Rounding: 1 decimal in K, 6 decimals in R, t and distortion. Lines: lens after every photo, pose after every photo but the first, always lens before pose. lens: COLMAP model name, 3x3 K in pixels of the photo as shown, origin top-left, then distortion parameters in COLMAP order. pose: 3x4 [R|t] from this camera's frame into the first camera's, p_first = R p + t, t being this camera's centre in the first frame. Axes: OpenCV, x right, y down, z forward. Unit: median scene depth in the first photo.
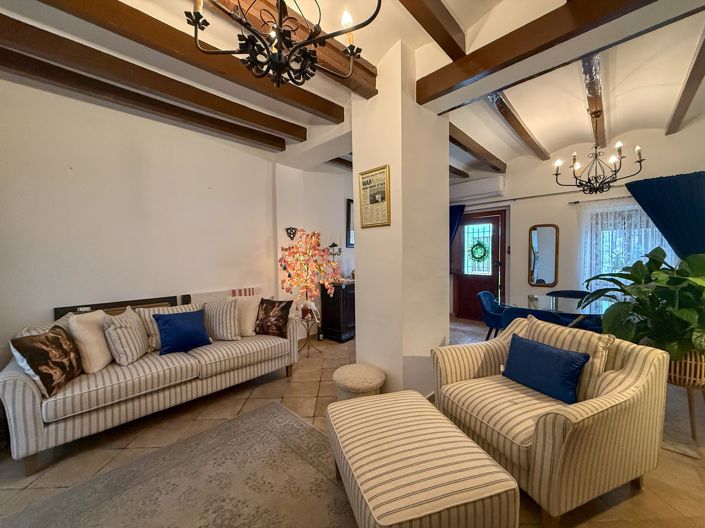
lens RADIAL K [[280.0, 0, 350.8], [0, 280.0, 264.4], [0, 0, 1]] dist [-0.000980, -0.000330]
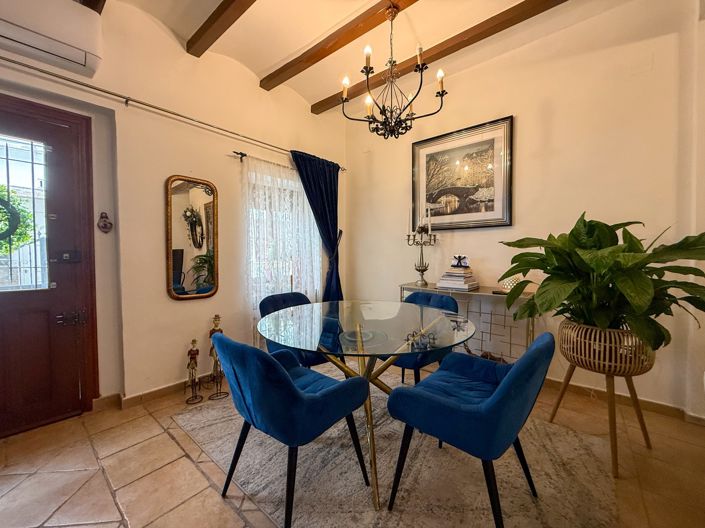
lens RADIAL K [[280.0, 0, 350.8], [0, 280.0, 264.4], [0, 0, 1]] dist [-0.000980, -0.000330]
pose [[-0.048745, -0.030036, 0.998360, 0.141312], [0.036524, 0.998826, 0.031834, 0.012311], [-0.998143, 0.038016, -0.047590, 0.698460]]
